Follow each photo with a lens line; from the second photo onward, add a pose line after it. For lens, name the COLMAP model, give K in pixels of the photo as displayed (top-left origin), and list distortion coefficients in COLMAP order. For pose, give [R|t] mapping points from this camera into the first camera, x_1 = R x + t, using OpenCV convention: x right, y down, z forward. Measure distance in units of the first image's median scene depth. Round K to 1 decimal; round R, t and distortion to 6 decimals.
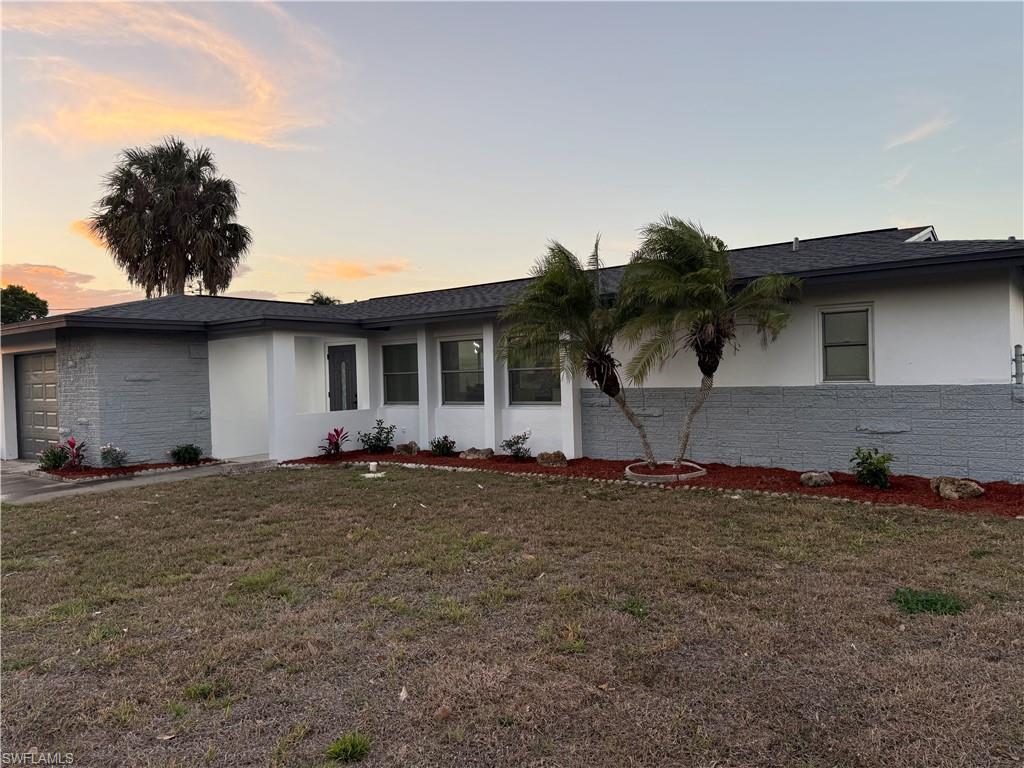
lens RADIAL K [[722.0, 0, 517.5], [0, 722.0, 385.5], [0, 0, 1]] dist [0.086025, -0.102319]
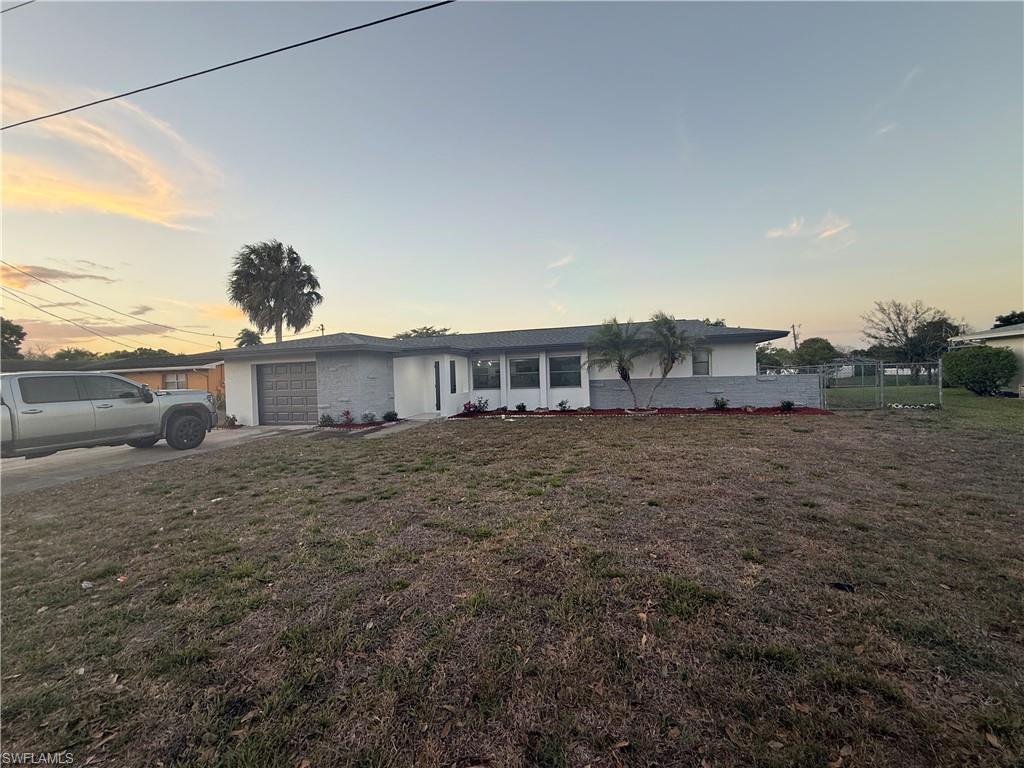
lens RADIAL K [[412.1, 0, 512.0], [0, 412.1, 384.0], [0, 0, 1]] dist [-0.000375, -0.000204]
pose [[0.930428, -0.008895, 0.366366, -0.572810], [0.012520, 0.999893, -0.007519, 0.021159], [-0.366260, 0.011583, 0.930441, -0.144093]]
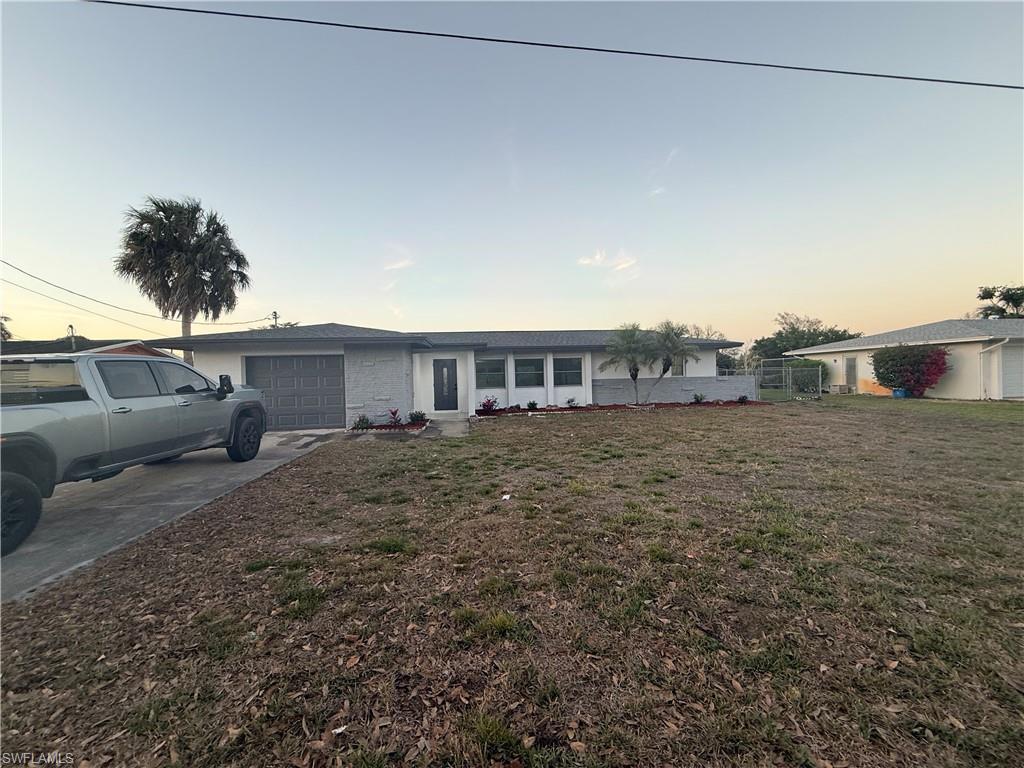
lens RADIAL K [[412.1, 0, 512.0], [0, 412.1, 384.0], [0, 0, 1]] dist [-0.000375, -0.000204]
pose [[0.716023, -0.000168, 0.698077, -1.030575], [0.016128, 0.999737, -0.016301, 0.035922], [-0.697890, 0.022930, 0.715838, 0.116170]]
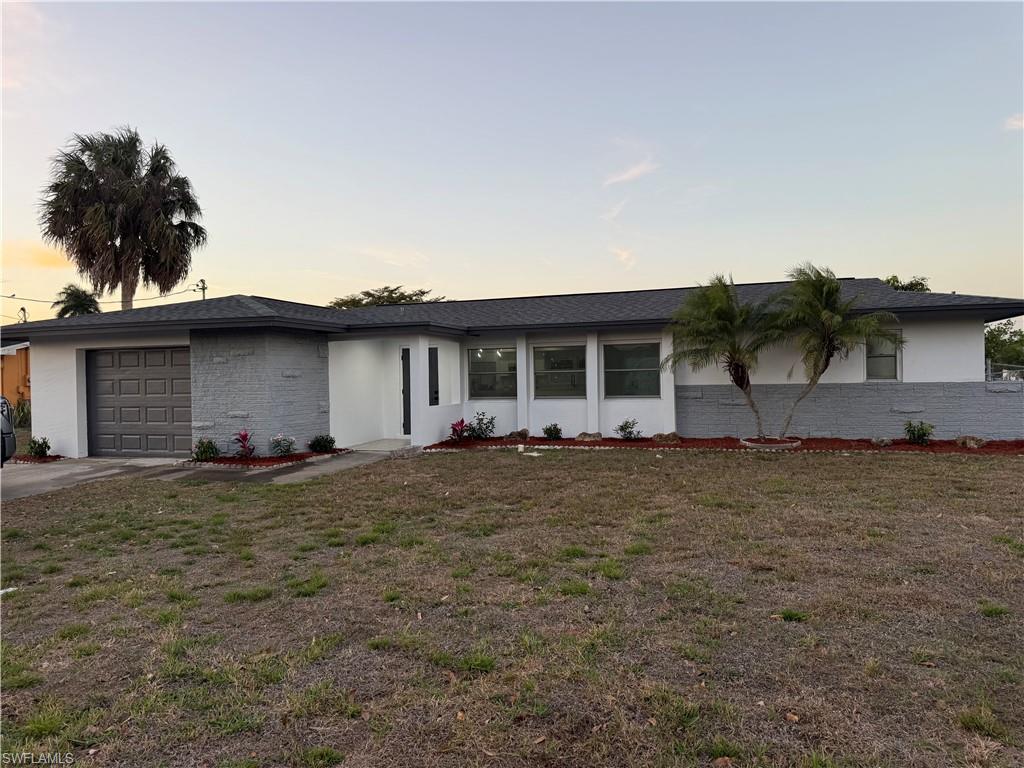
lens RADIAL K [[722.0, 0, 517.5], [0, 722.0, 385.5], [0, 0, 1]] dist [0.086025, -0.102319]
pose [[0.940404, 0.006506, 0.339996, -0.568094], [-0.002648, 0.999927, -0.011810, 0.018581], [-0.340048, 0.010206, 0.940353, -0.135507]]
